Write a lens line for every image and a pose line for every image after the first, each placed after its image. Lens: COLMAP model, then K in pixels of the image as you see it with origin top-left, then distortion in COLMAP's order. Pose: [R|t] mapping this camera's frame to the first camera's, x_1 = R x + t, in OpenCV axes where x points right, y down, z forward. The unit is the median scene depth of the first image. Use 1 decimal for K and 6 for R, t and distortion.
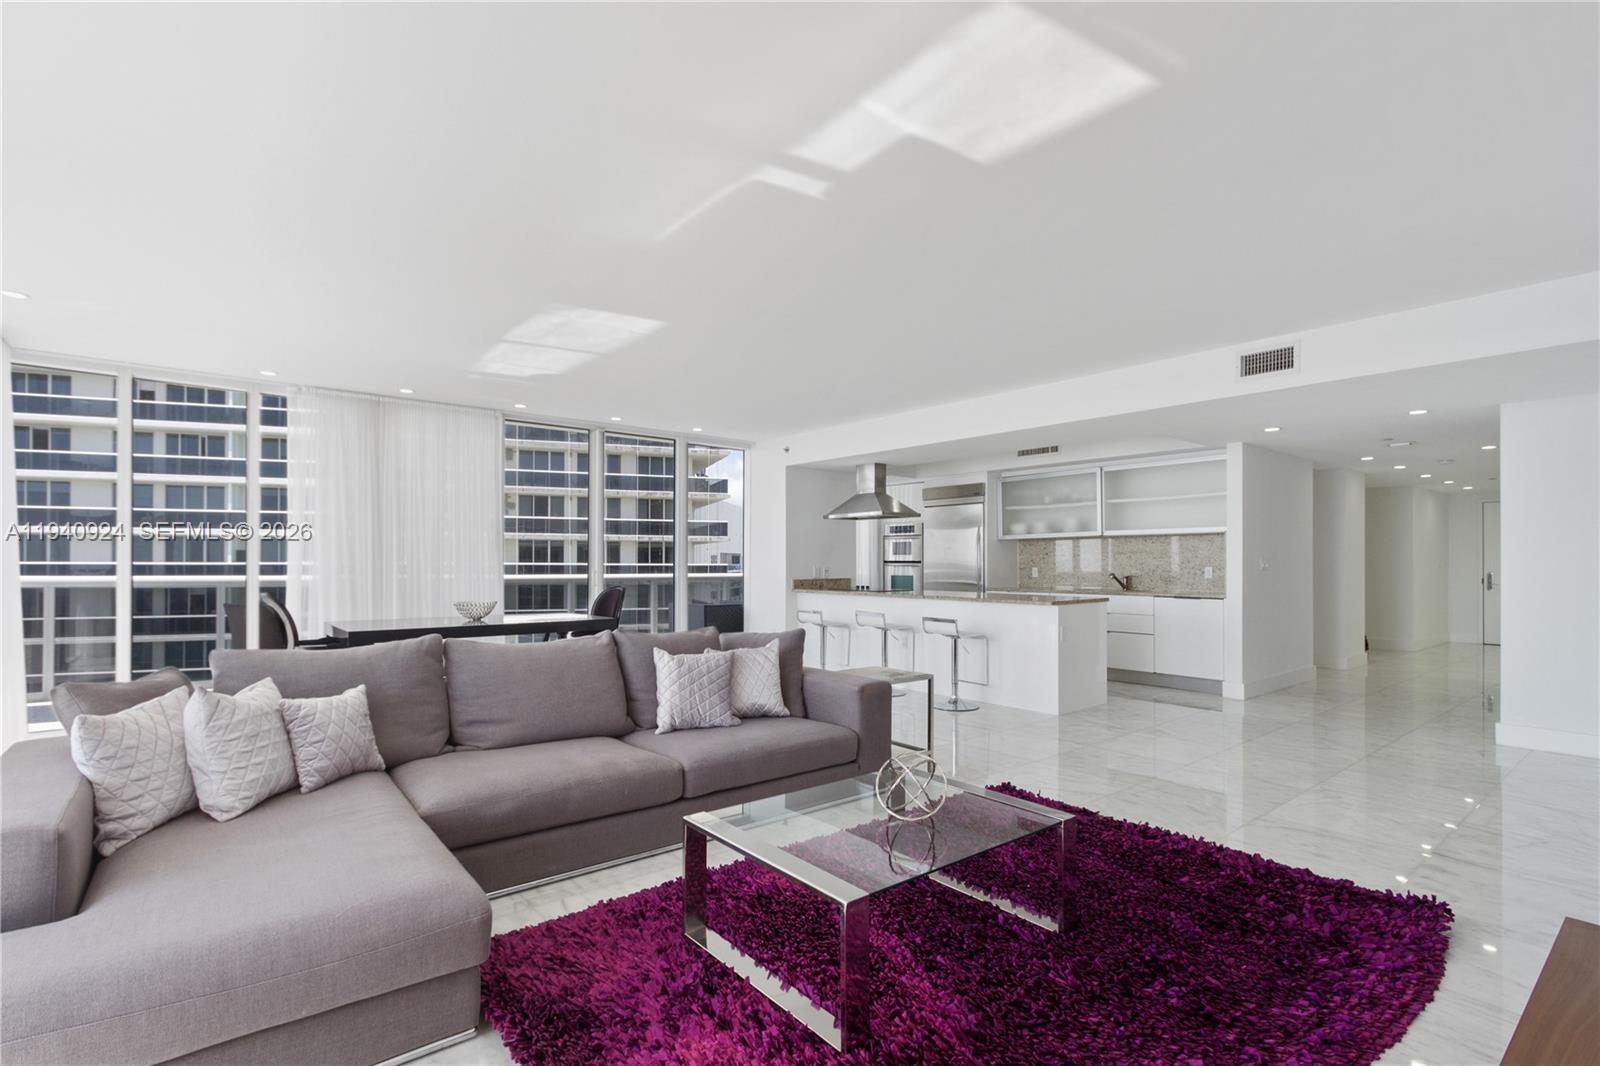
lens RADIAL K [[746.2, 0, 802.8], [0, 746.2, 539.2], [0, 0, 1]] dist [-0.001242, 0.003058]
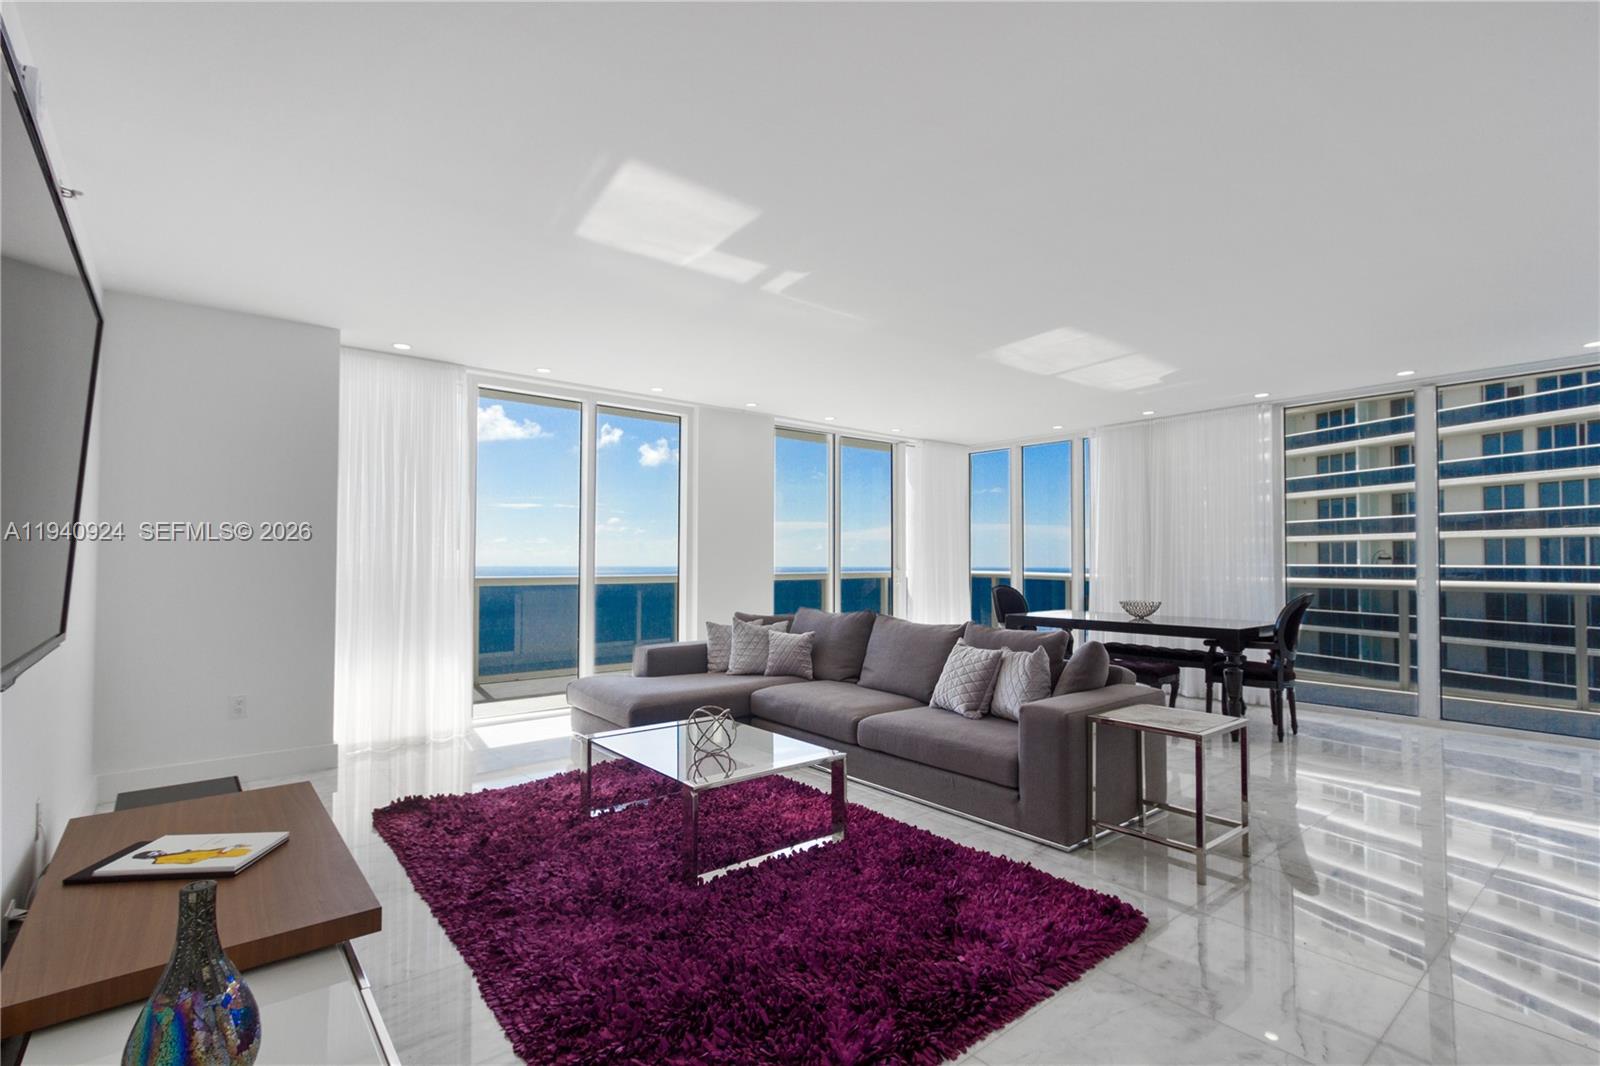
lens RADIAL K [[746.2, 0, 773.4], [0, 746.2, 545.8], [0, 0, 1]] dist [-0.001242, 0.003058]
pose [[-0.034006, -0.026917, -0.999059, 0.485112], [0.030197, 0.999153, -0.027947, 0.013290], [0.998965, -0.031119, -0.033164, 0.369994]]
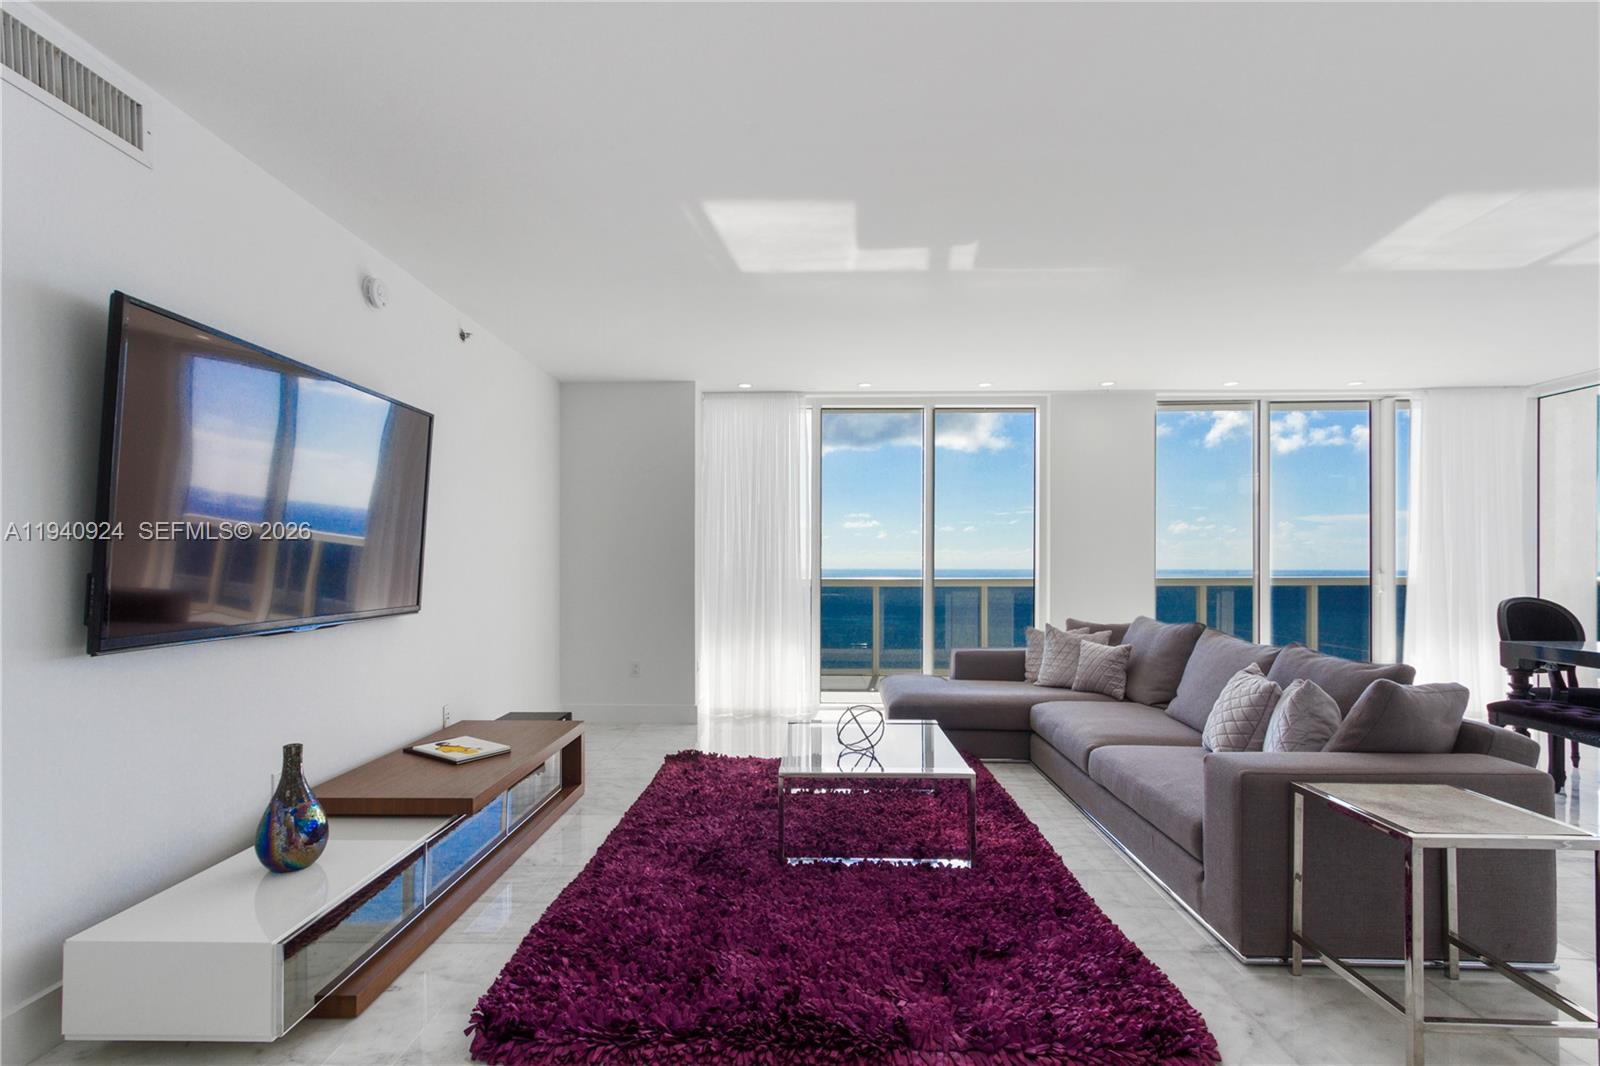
lens RADIAL K [[746.2, 0, 788.6], [0, 746.2, 565.0], [0, 0, 1]] dist [-0.001242, 0.003058]
pose [[-0.673713, -0.005083, -0.738975, 0.401691], [0.020502, 0.999463, -0.025566, 0.021784], [0.738709, -0.032374, -0.673247, 0.588235]]
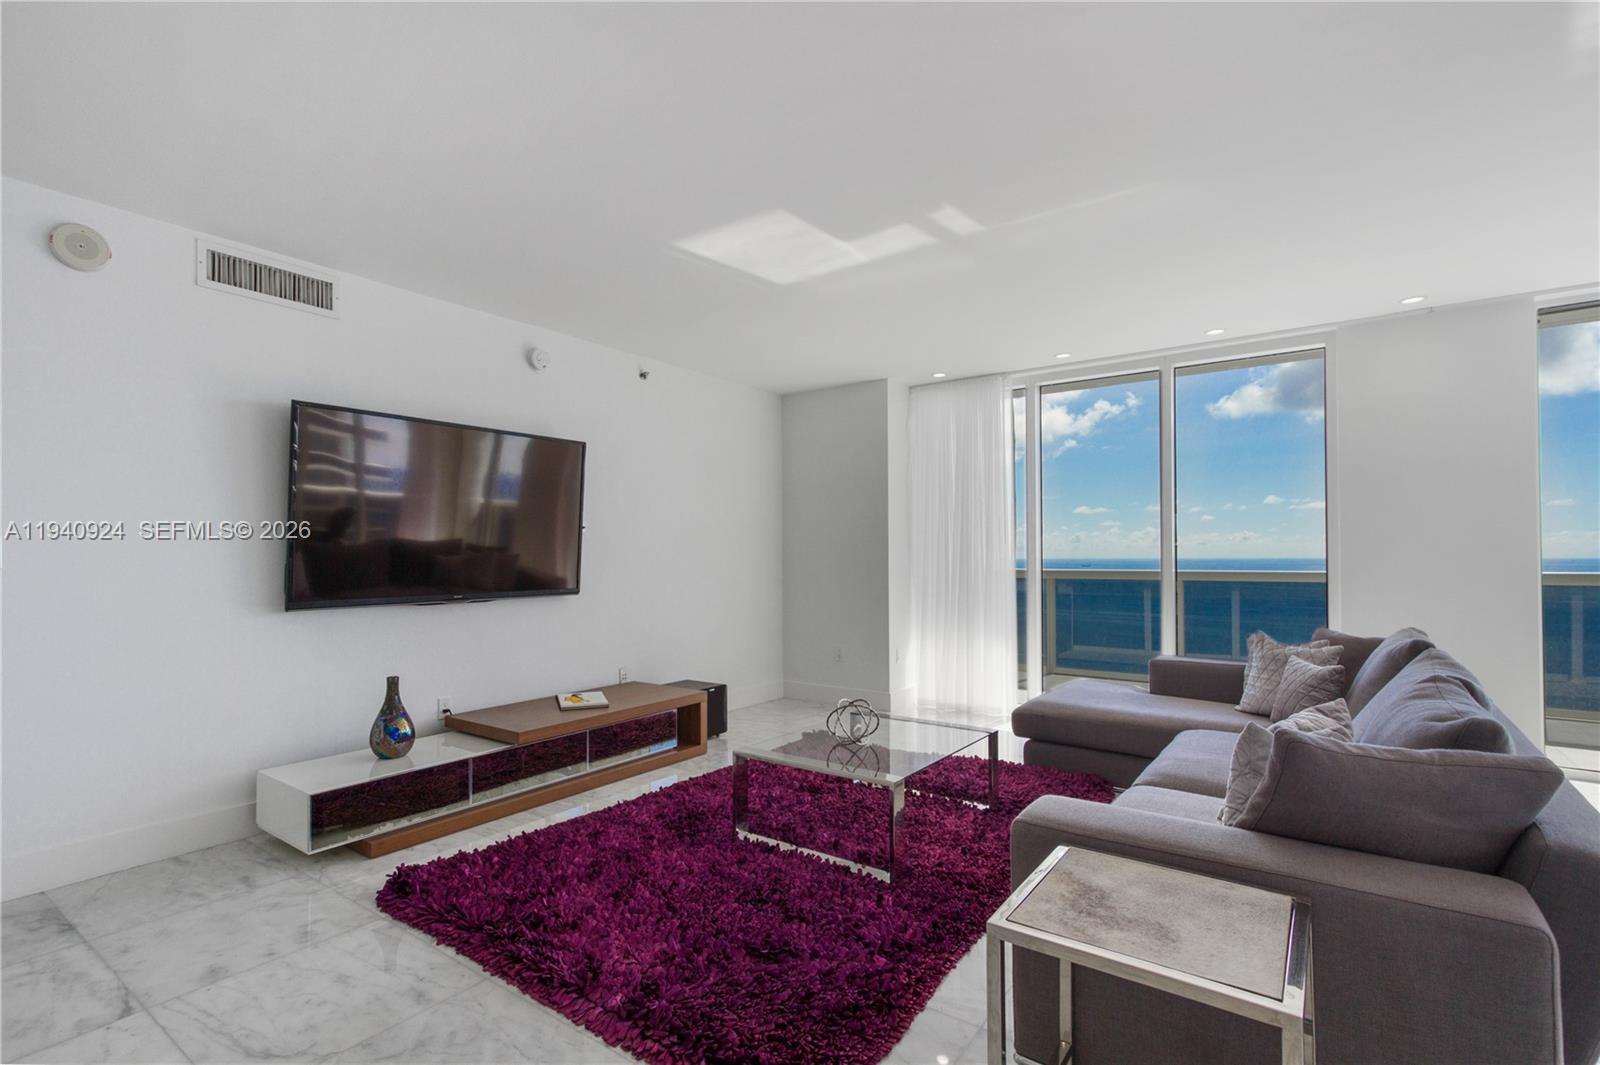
lens RADIAL K [[746.2, 0, 789.3], [0, 746.2, 546.3], [0, 0, 1]] dist [-0.001242, 0.003058]
pose [[-0.973961, -0.004913, -0.226664, 0.179597], [0.005474, 0.998964, -0.045173, 0.024415], [0.226651, -0.045238, -0.972925, 0.741255]]
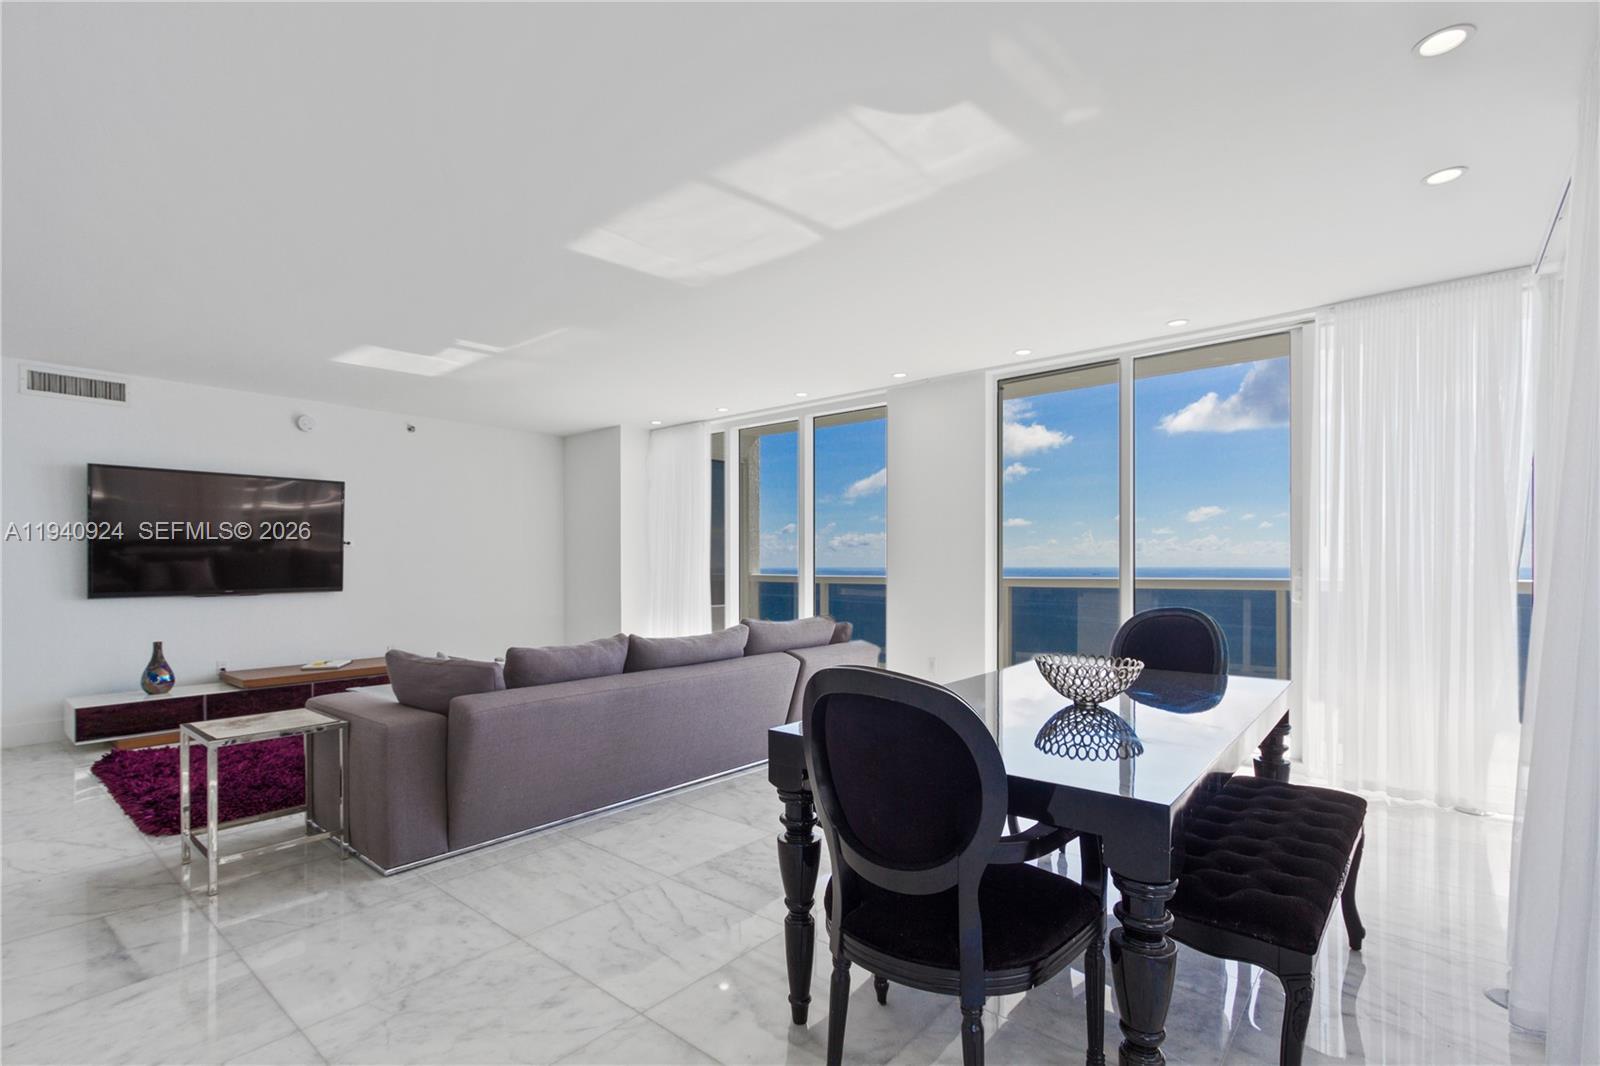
lens RADIAL K [[746.2, 0, 794.0], [0, 746.2, 559.1], [0, 0, 1]] dist [-0.001242, 0.003058]
pose [[-0.986298, -0.002946, -0.164948, -0.163541], [0.003817, 0.999165, -0.040670, 0.035157], [0.164930, -0.040742, -0.985463, 1.032137]]
